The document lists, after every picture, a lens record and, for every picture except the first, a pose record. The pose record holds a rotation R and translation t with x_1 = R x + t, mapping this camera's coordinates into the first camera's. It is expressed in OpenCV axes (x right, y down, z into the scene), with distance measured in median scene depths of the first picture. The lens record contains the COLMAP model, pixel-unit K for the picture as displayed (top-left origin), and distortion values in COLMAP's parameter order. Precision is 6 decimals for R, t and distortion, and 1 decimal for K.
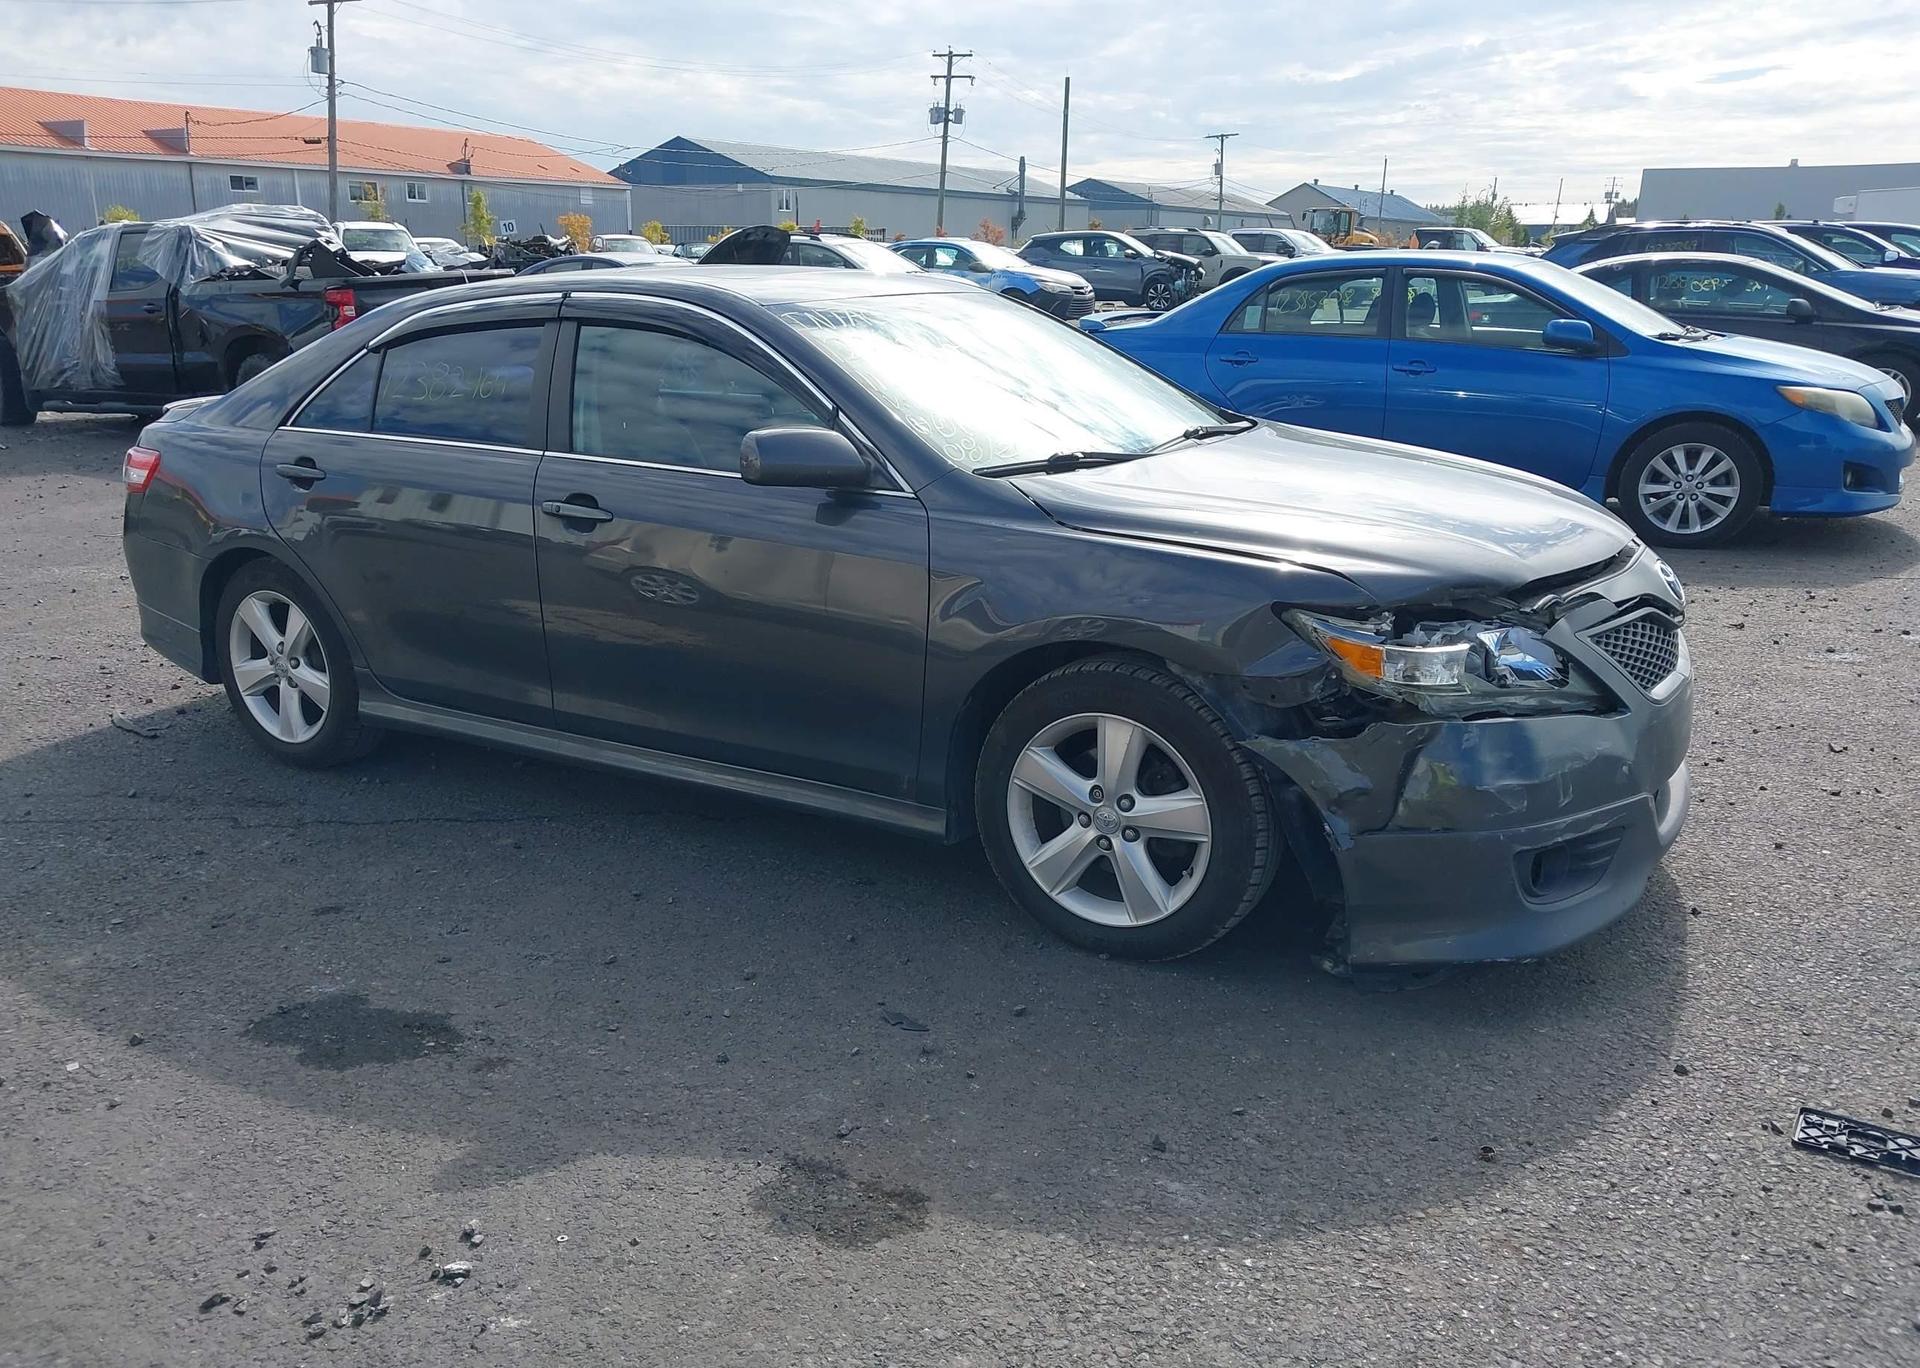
lens RADIAL K [[1537.3, 0, 952.5], [0, 1537.3, 674.9], [0, 0, 1]] dist [0.029912, -0.030969]
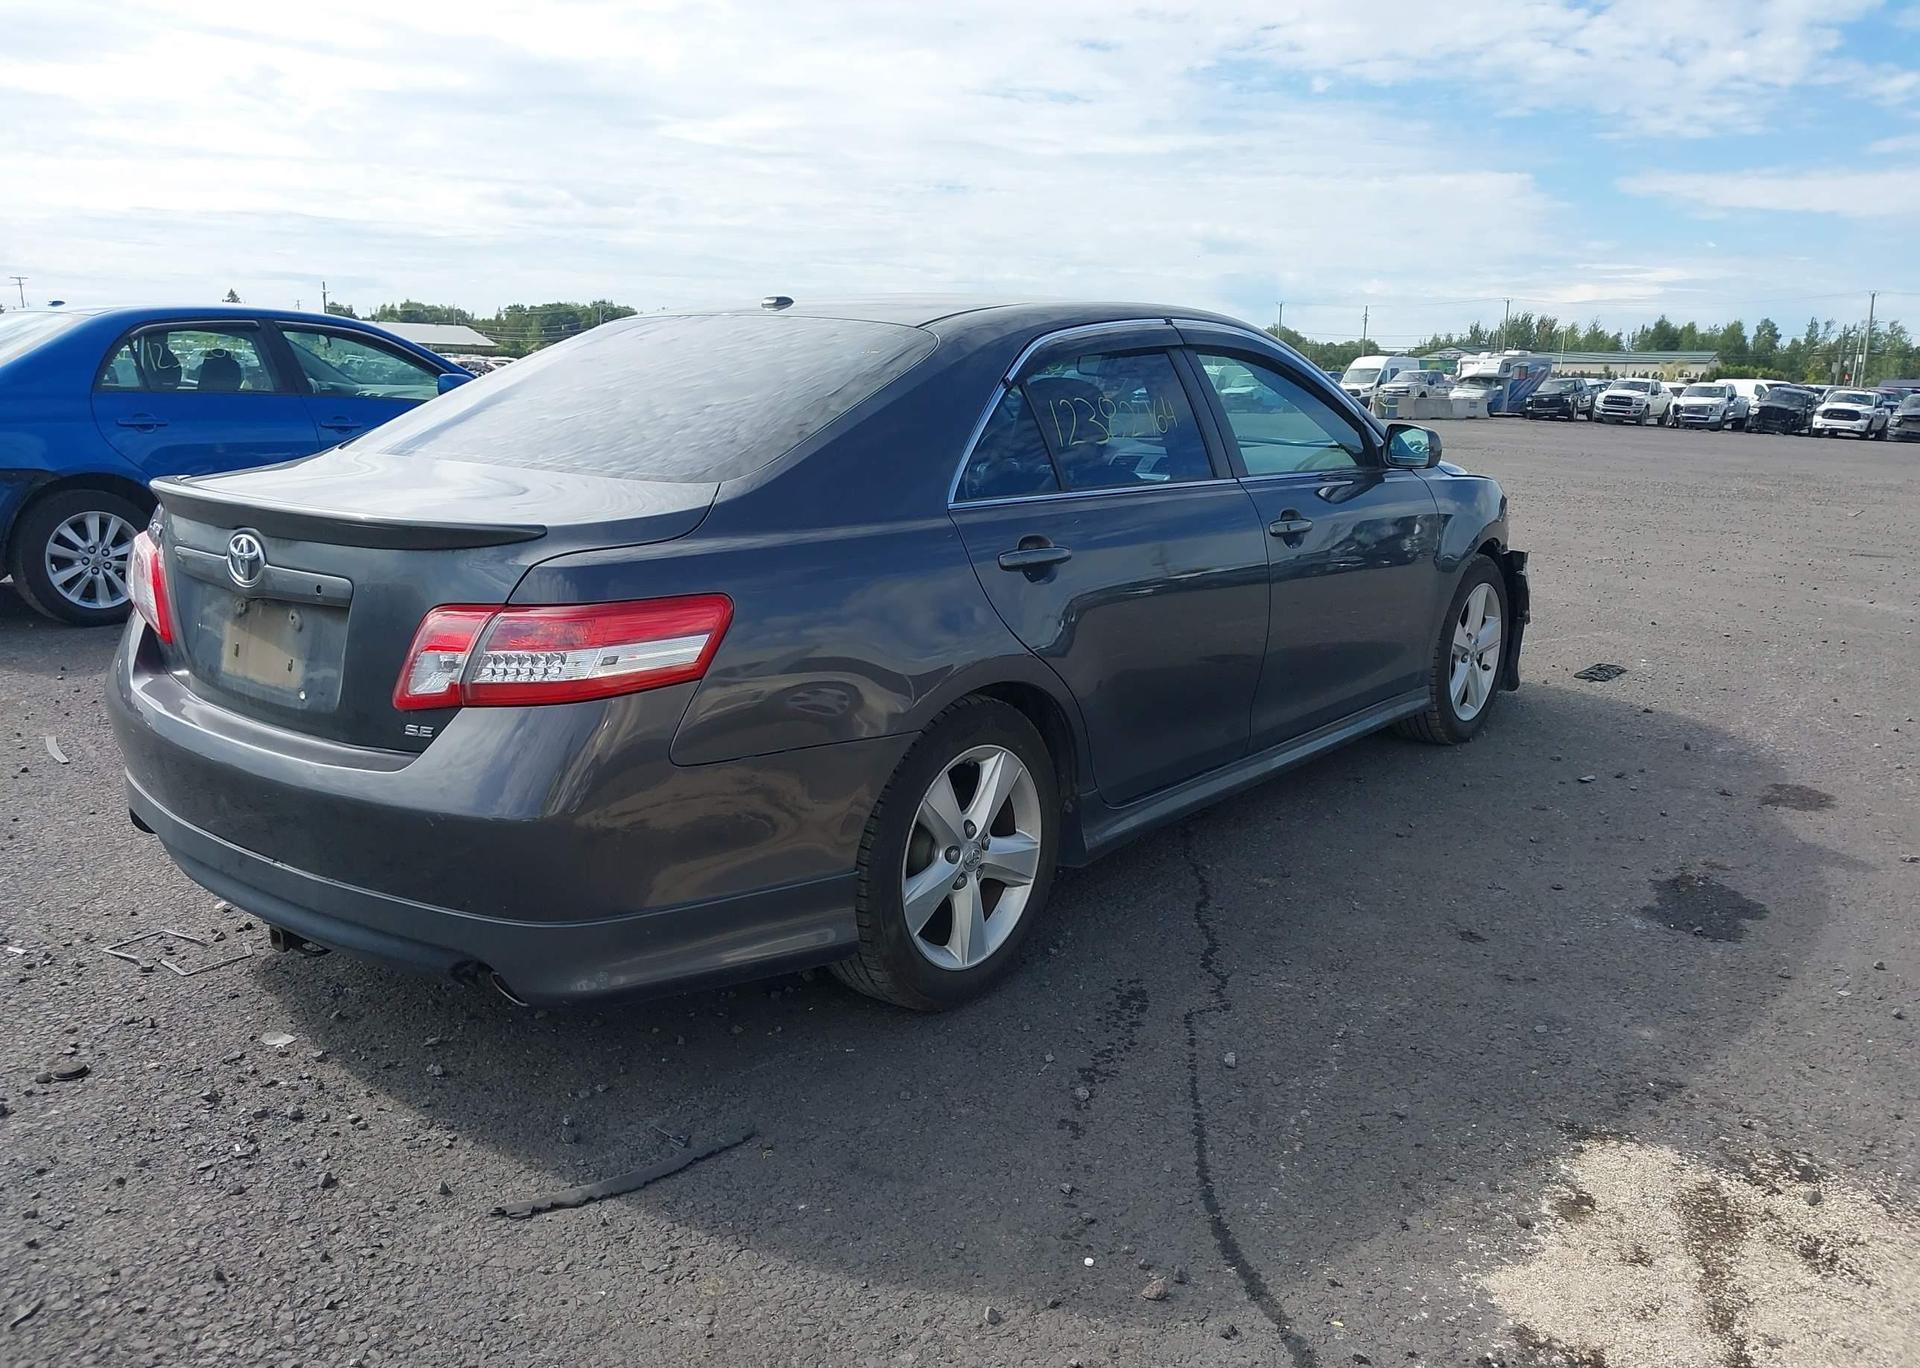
lens RADIAL K [[1537.3, 0, 926.8], [0, 1537.3, 688.1], [0, 0, 1]] dist [0.029912, -0.030969]
pose [[0.109949, -0.198085, 0.973999, -0.726619], [0.241108, 0.955986, 0.167205, -0.130270], [-0.964250, 0.216455, 0.152870, 0.607677]]
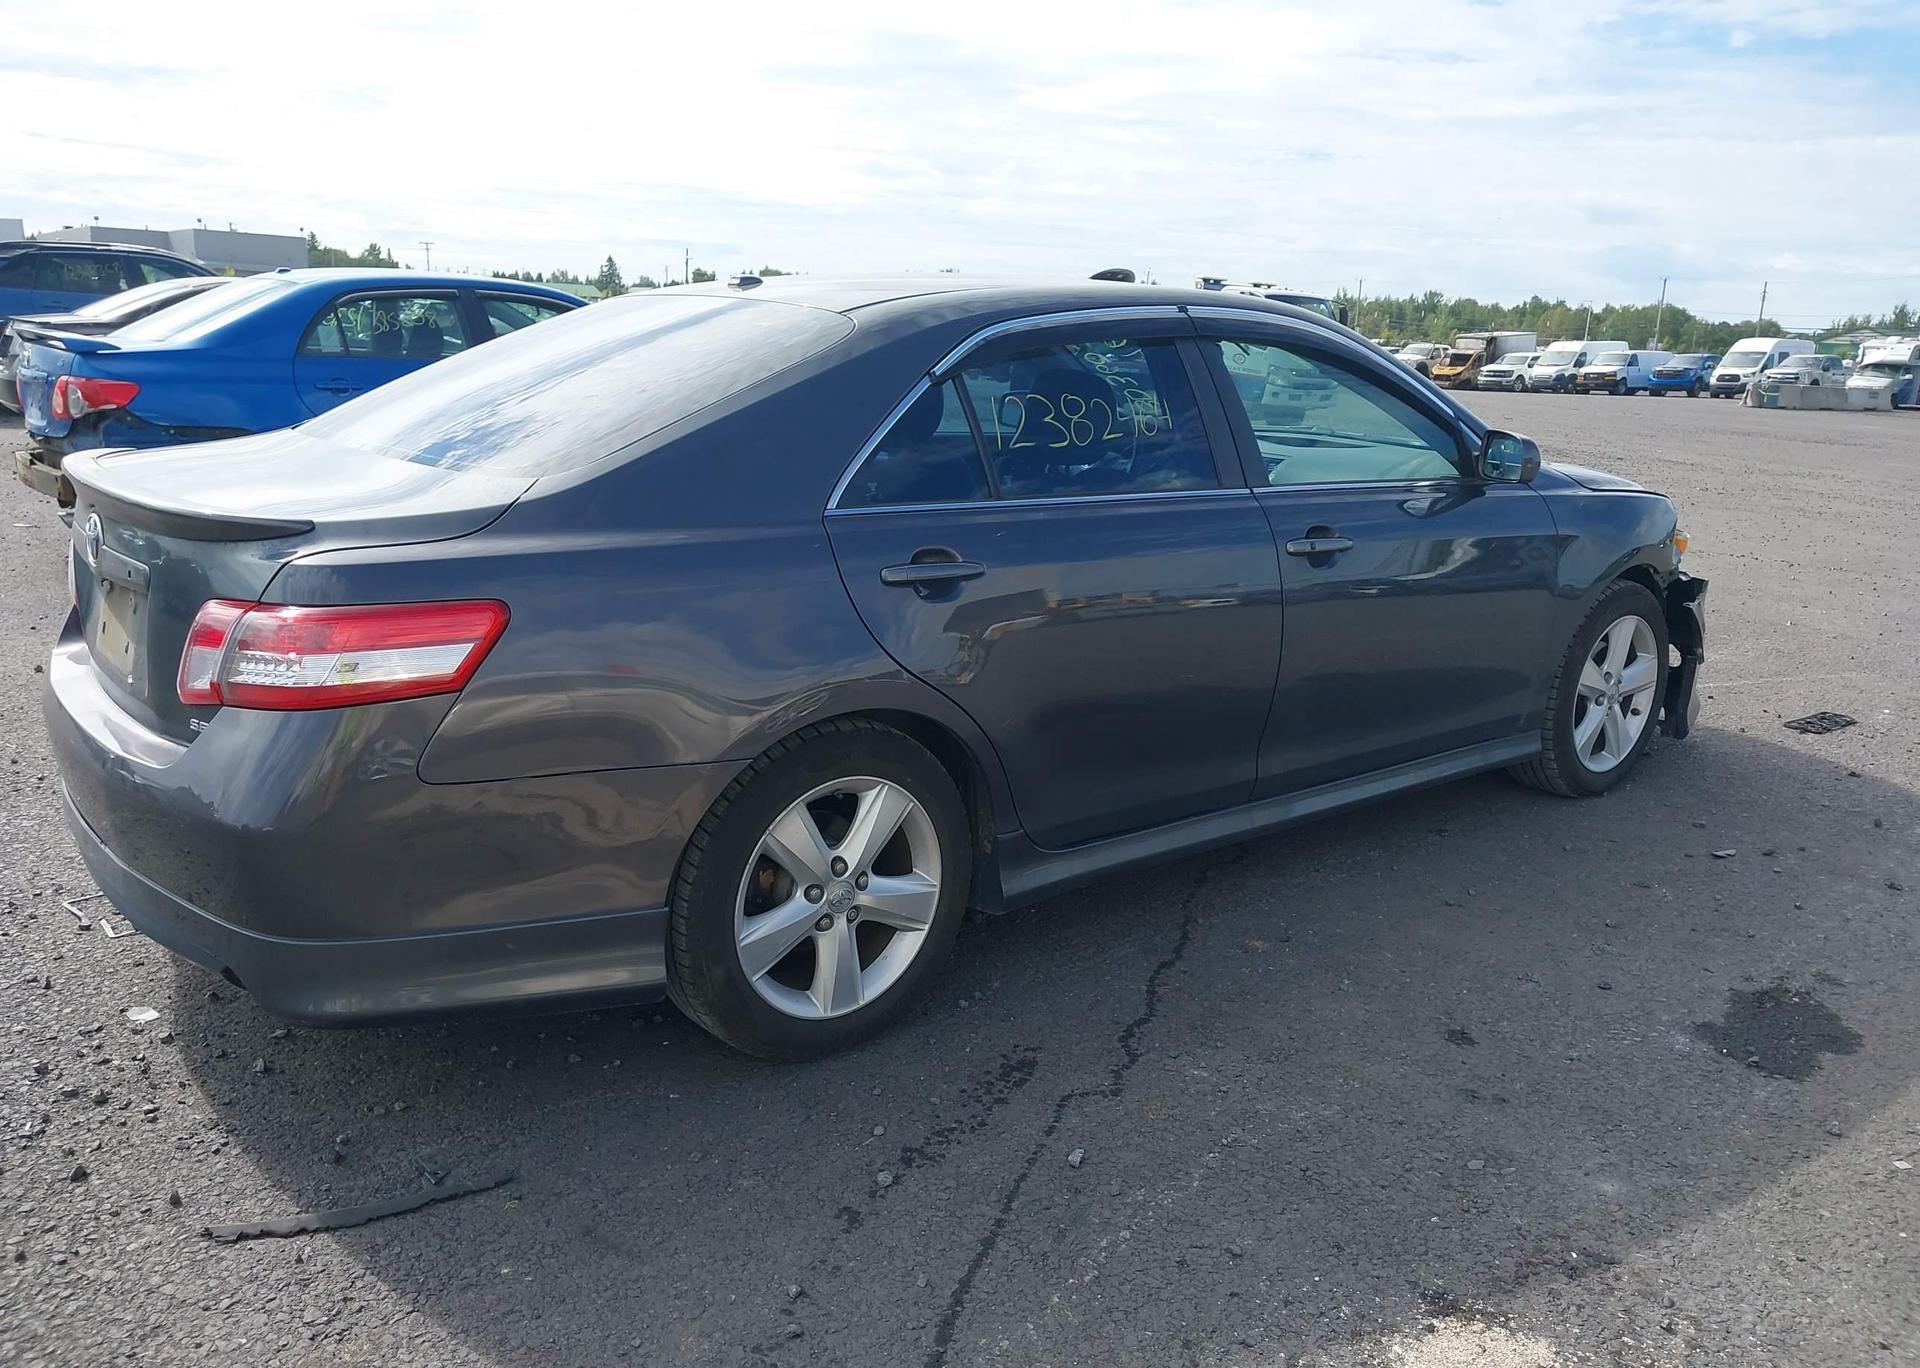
lens RADIAL K [[1537.3, 0, 935.0], [0, 1537.3, 688.6], [0, 0, 1]] dist [0.029912, -0.030969]
pose [[0.322219, -0.201875, 0.924890, -0.657253], [0.210287, 0.967852, 0.137992, -0.109842], [-0.923014, 0.150029, 0.354312, 0.495939]]
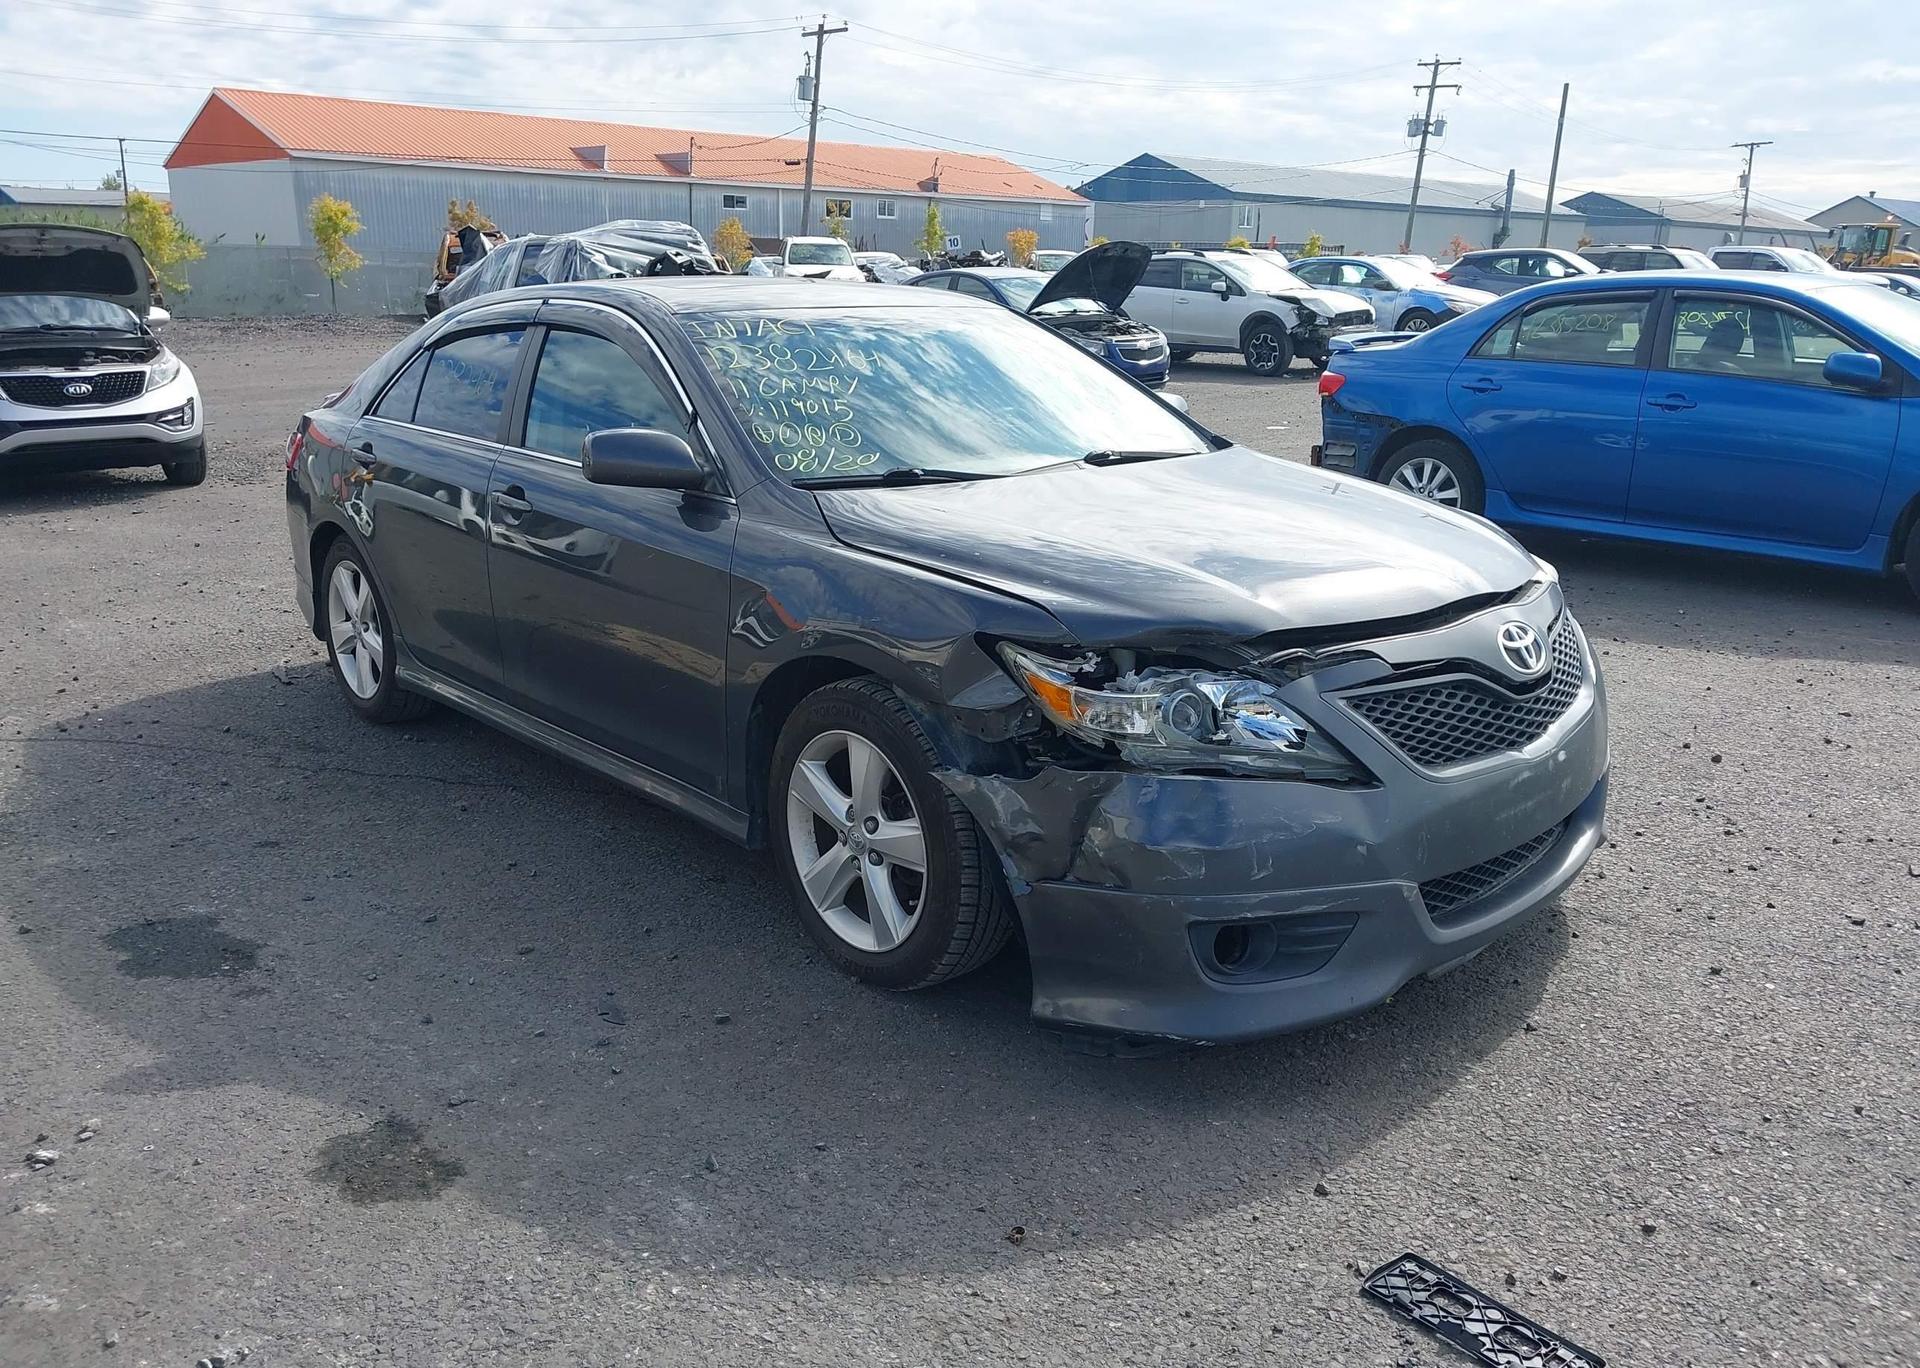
lens RADIAL K [[1537.3, 0, 952.7], [0, 1537.3, 679.1], [0, 0, 1]] dist [0.029912, -0.030969]
pose [[0.954228, 0.086503, -0.286298, 0.204606], [-0.088540, 0.996055, 0.005849, -0.009490], [0.285675, 0.019767, 0.958123, 0.033933]]
